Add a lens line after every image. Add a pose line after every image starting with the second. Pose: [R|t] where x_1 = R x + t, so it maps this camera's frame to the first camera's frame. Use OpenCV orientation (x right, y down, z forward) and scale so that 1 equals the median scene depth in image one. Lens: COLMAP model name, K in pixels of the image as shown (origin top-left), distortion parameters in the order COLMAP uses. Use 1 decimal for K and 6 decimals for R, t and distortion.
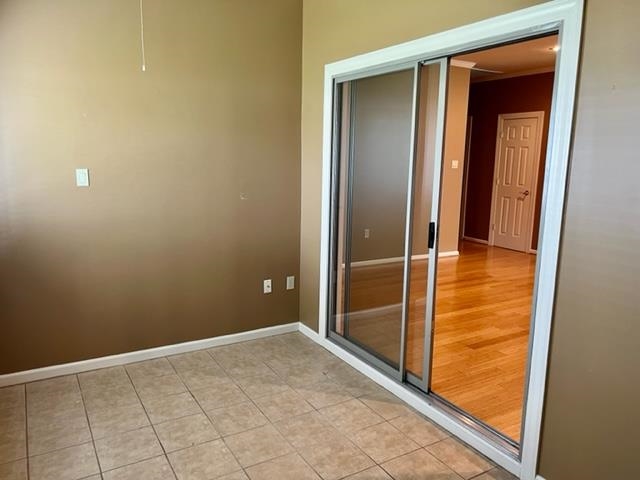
lens RADIAL K [[484.3, 0, 320.8], [0, 484.3, 229.9], [0, 0, 1]] dist [-0.004187, -0.001286]
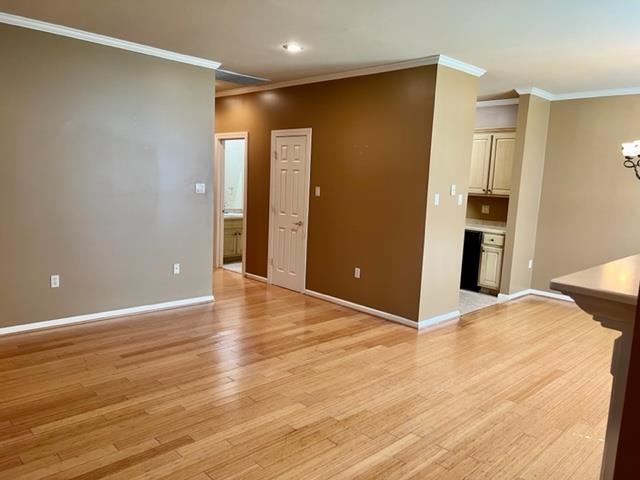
lens RADIAL K [[479.0, 0, 320.7], [0, 479.0, 236.0], [0, 0, 1]] dist [0.109892, -0.130611]
pose [[0.973060, -0.006371, 0.230464, 0.291159], [0.012794, 0.999570, -0.026387, -0.033548], [-0.230197, 0.028625, 0.972723, 0.181110]]
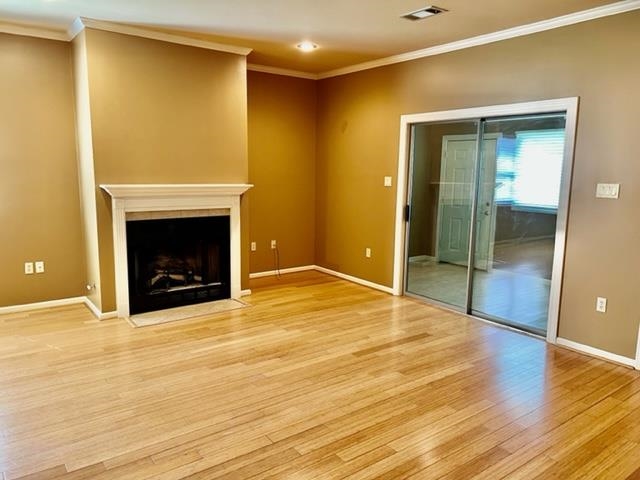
lens RADIAL K [[479.0, 0, 320.7], [0, 479.0, 236.0], [0, 0, 1]] dist [0.109892, -0.130611]
pose [[-0.993981, -0.023152, -0.107081, 0.382038], [-0.053631, 0.955118, 0.291330, -0.173409], [0.095530, 0.295319, -0.950611, 1.099604]]
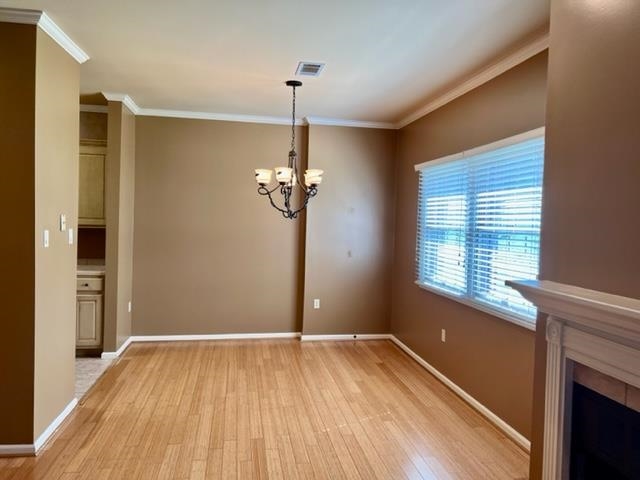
lens RADIAL K [[479.0, 0, 320.7], [0, 479.0, 236.0], [0, 0, 1]] dist [0.109892, -0.130611]
pose [[0.362779, -0.045947, 0.930742, 0.289839], [0.126158, 0.992010, -0.000201, -0.075190], [-0.923296, 0.117494, 0.365677, 0.435242]]
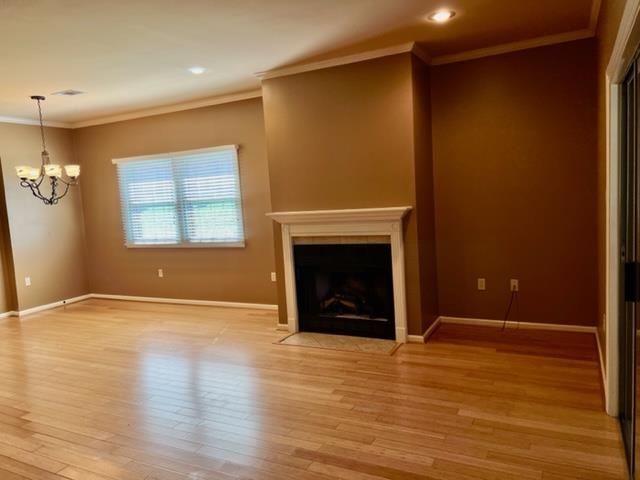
lens RADIAL K [[479.0, 0, 320.7], [0, 479.0, 236.0], [0, 0, 1]] dist [0.109892, -0.130611]
pose [[-0.524554, -0.069264, 0.848555, -0.069012], [0.183998, 0.963908, 0.192423, -0.127183], [-0.831257, 0.257068, -0.492878, 0.743090]]
